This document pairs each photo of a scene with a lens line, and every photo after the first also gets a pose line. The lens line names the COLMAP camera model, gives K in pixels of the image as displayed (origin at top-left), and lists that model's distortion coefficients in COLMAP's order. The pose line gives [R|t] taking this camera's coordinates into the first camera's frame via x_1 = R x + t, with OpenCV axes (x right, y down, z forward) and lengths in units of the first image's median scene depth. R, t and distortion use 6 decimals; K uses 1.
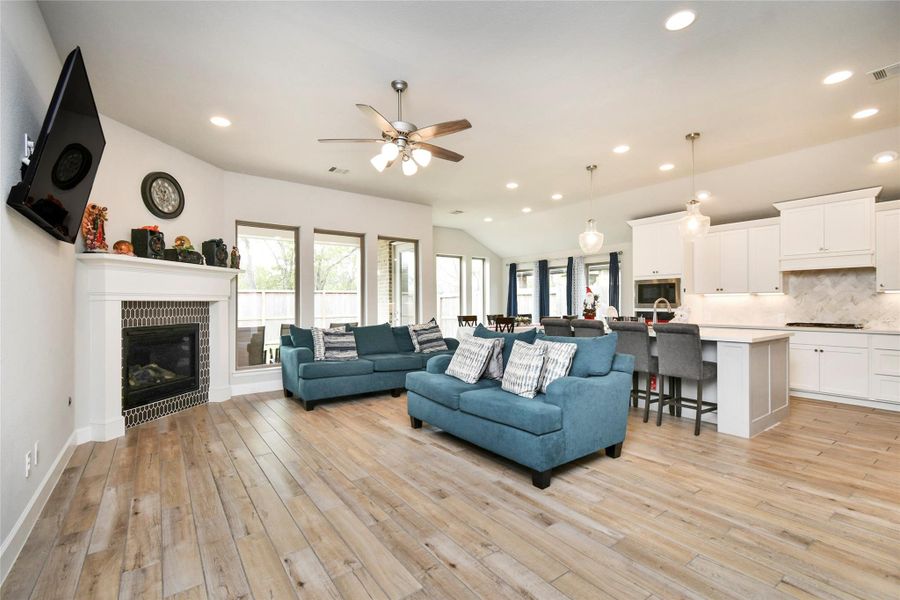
lens RADIAL K [[404.3, 0, 449.2], [0, 404.3, 305.0], [0, 0, 1]] dist [0.003936, -0.000521]
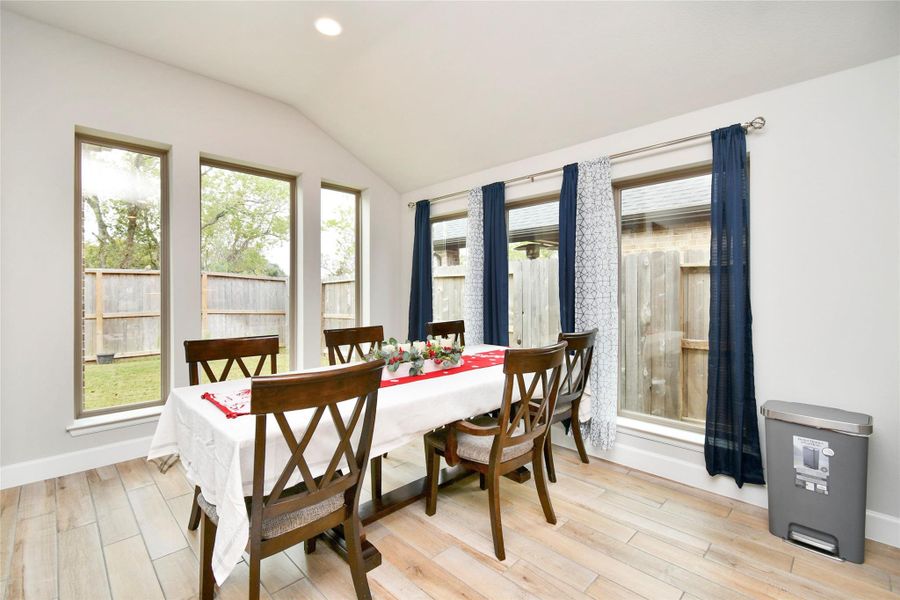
lens RADIAL K [[404.1, 0, 448.9], [0, 404.1, 296.6], [0, 0, 1]] dist [0.000401, -0.000022]
pose [[0.988471, 0.003263, 0.151377, 0.123286], [-0.003162, 0.999995, -0.000908, -0.002005], [-0.151379, 0.000419, 0.988476, 0.585524]]
